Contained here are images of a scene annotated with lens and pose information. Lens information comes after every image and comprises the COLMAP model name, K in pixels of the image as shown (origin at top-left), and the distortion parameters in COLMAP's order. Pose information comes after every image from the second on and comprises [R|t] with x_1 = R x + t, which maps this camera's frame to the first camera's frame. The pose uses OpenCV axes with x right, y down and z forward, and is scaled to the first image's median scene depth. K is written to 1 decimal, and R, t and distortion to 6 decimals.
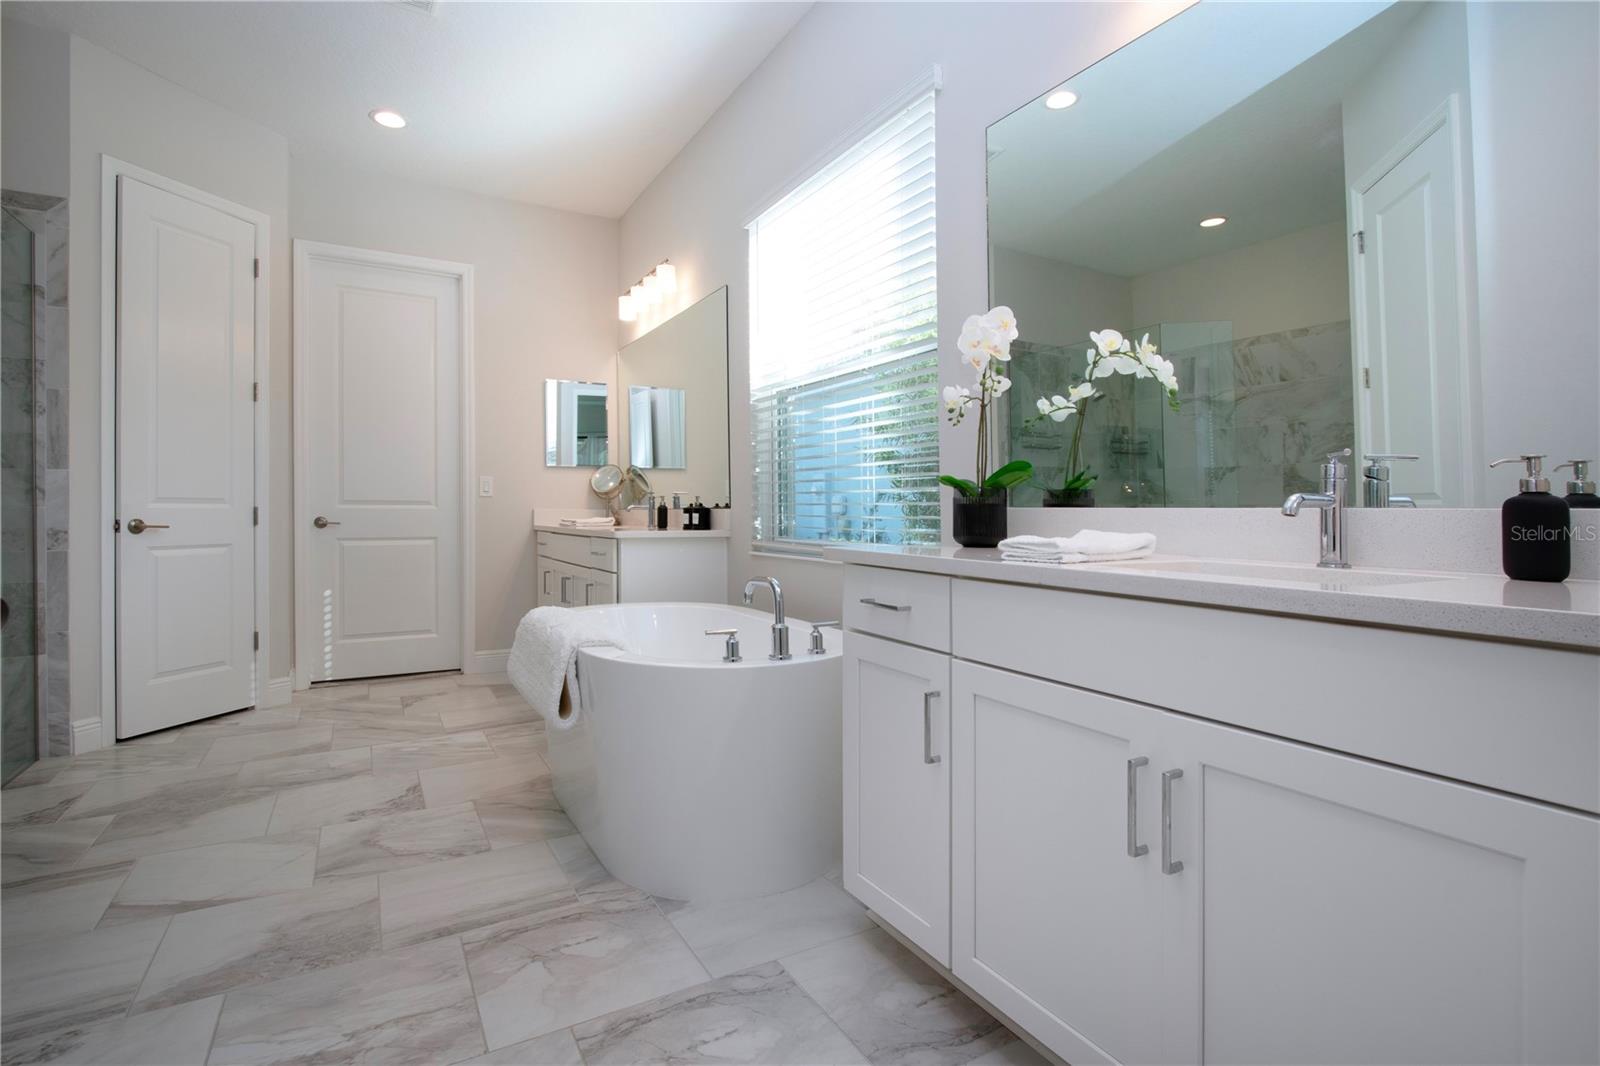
lens RADIAL K [[763.9, 0, 767.9], [0, 763.9, 524.9], [0, 0, 1]] dist [-0.012581, 0.000428]
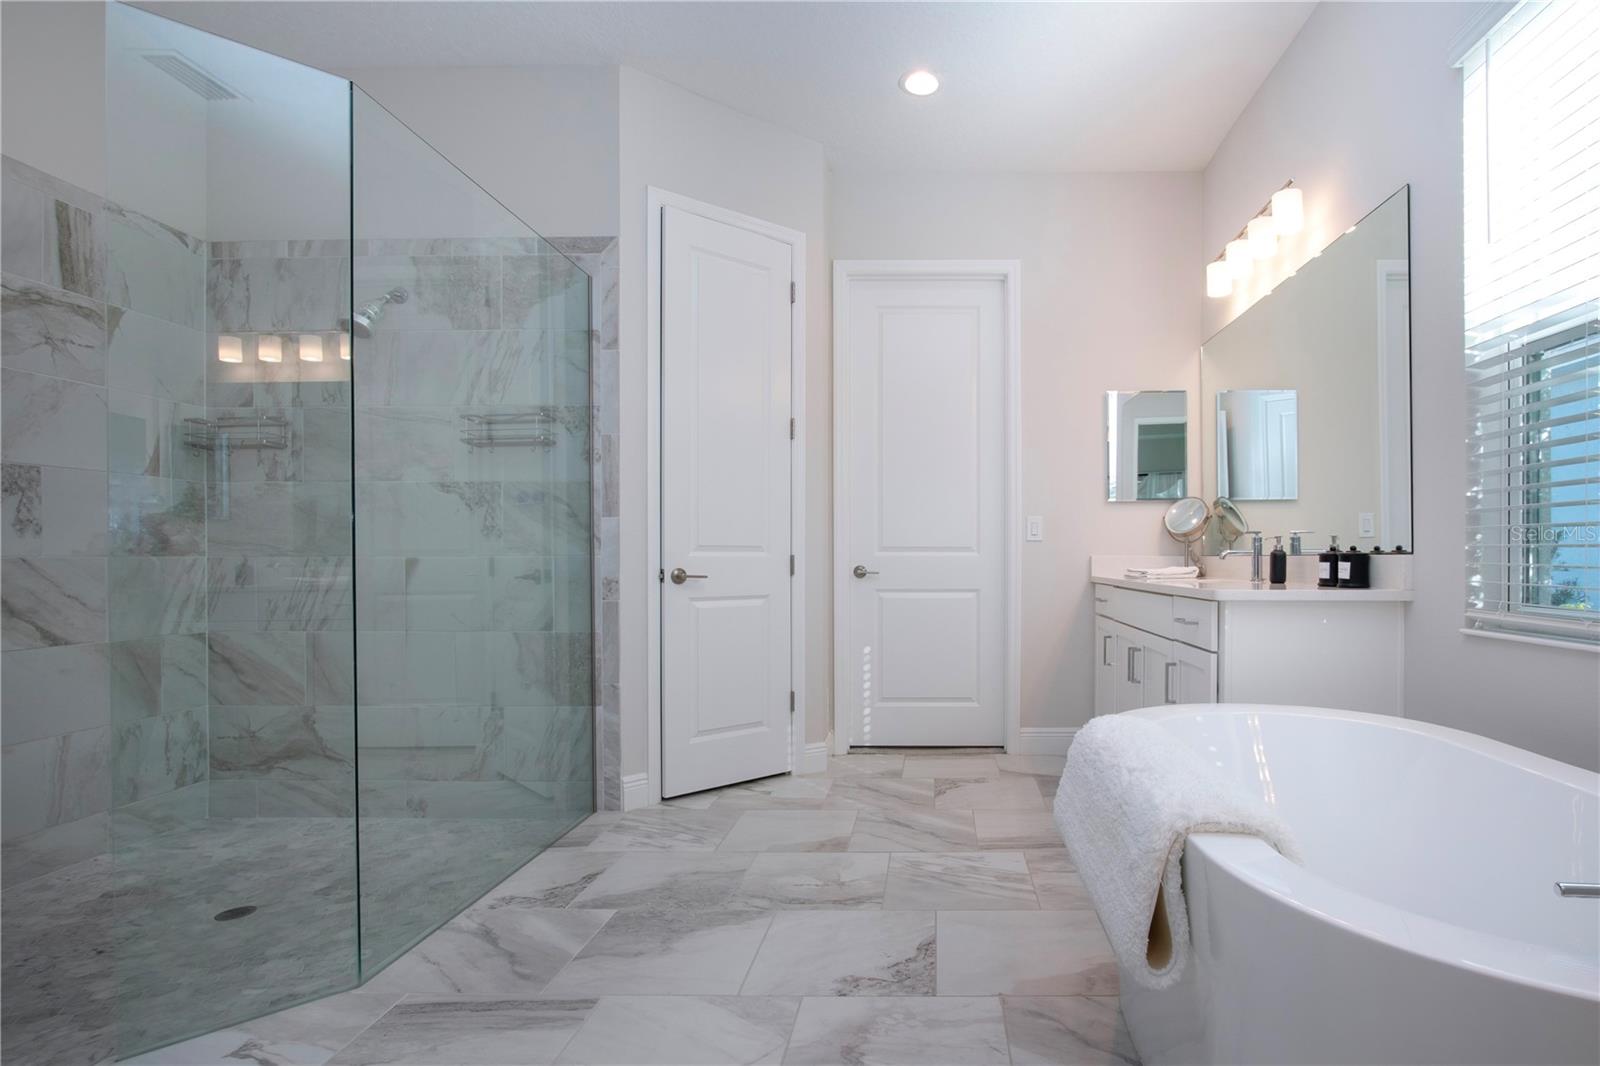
lens RADIAL K [[781.8, 0, 911.8], [0, 781.8, 574.1], [0, 0, 1]] dist [-0.016686, 0.000224]
pose [[0.868684, 0.007149, -0.495315, -0.102450], [-0.005823, 0.999974, 0.004221, -0.006764], [0.495332, -0.000783, 0.868703, 0.311729]]
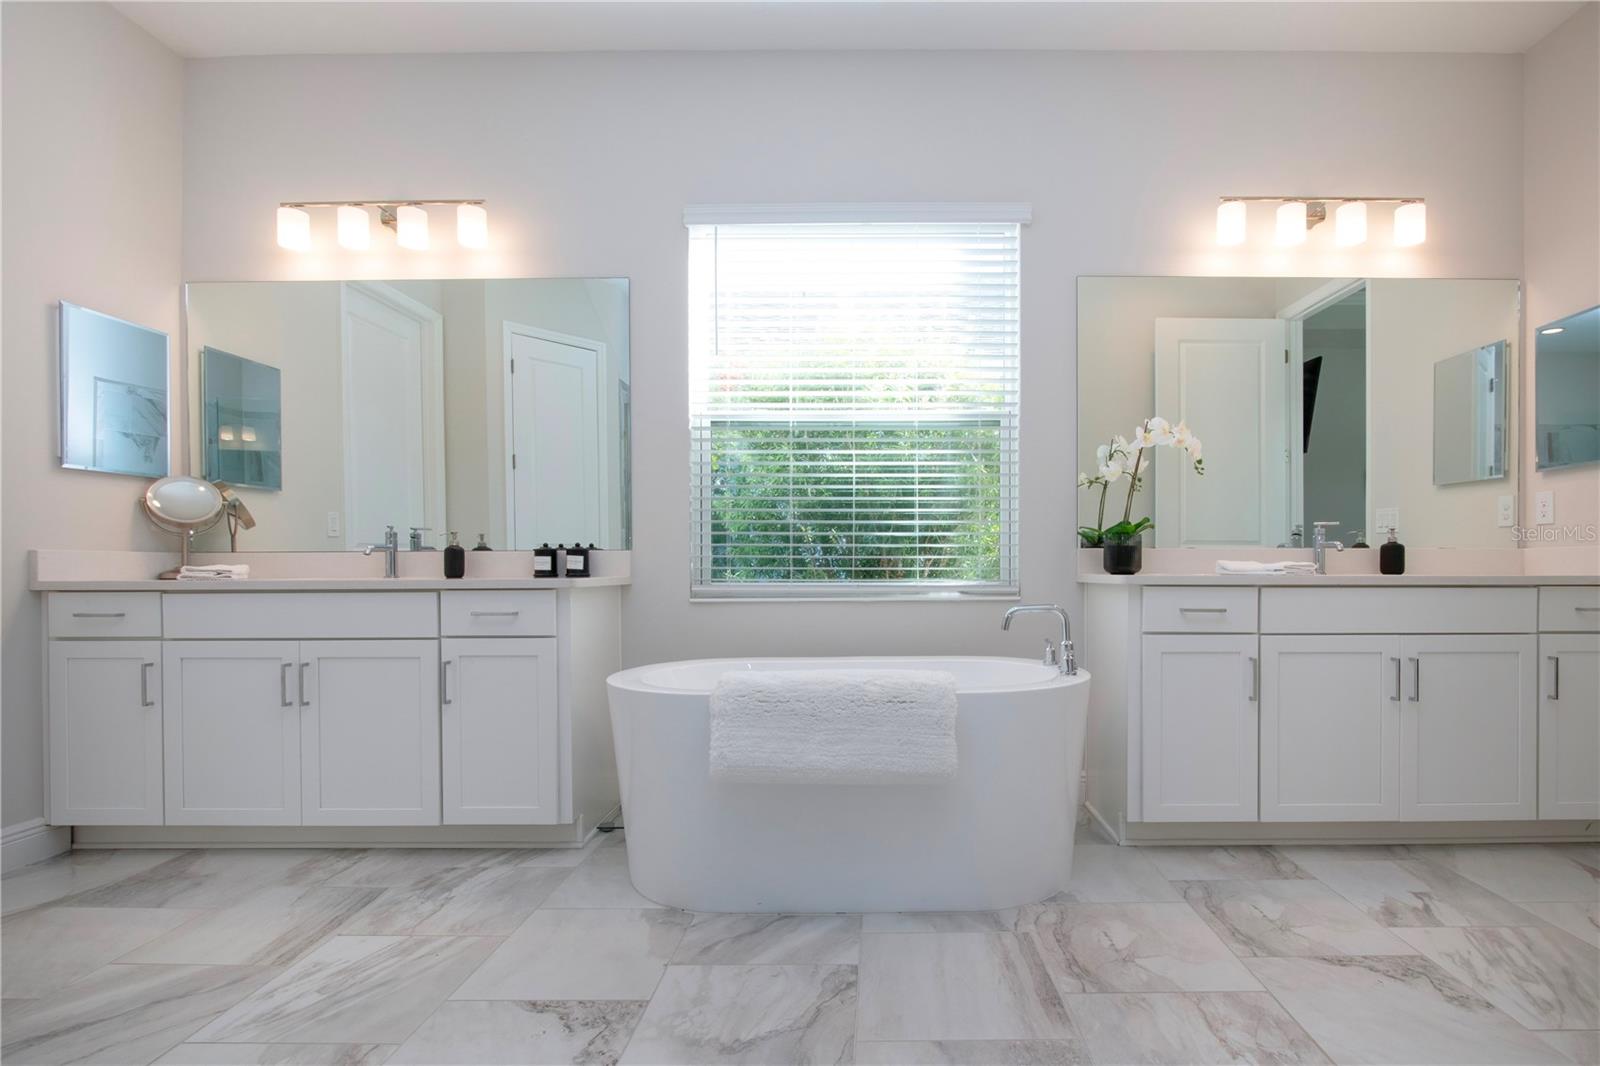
lens RADIAL K [[778.1, 0, 880.4], [0, 778.1, 595.6], [0, 0, 1]] dist [-0.013039, 0.000859]
pose [[0.486751, -0.038146, 0.872708, -0.747497], [0.020047, 0.999271, 0.032497, 0.006873], [-0.873311, 0.001677, 0.487161, 0.408493]]
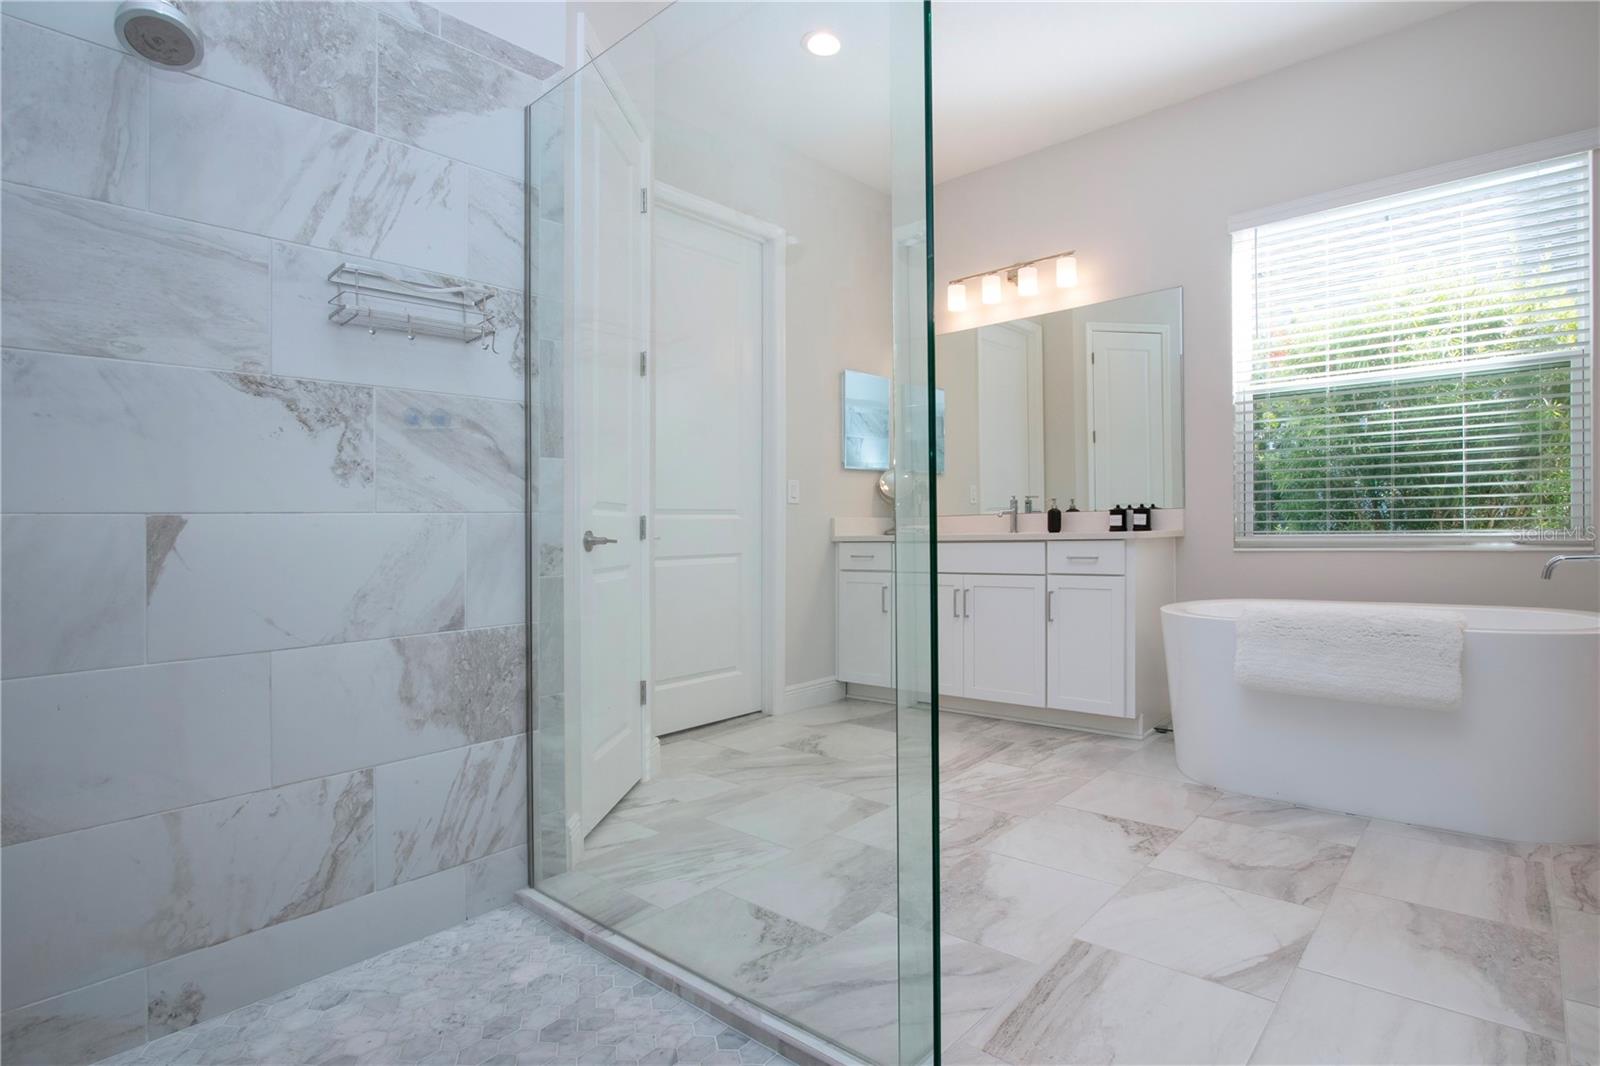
lens RADIAL K [[792.8, 0, 922.3], [0, 792.8, 543.4], [0, 0, 1]] dist [-0.014651, 0.001154]
pose [[0.917721, -0.029989, 0.396092, -0.896514], [0.029984, 0.999531, 0.006205, 0.009394], [-0.396092, 0.006182, 0.918190, 0.202886]]
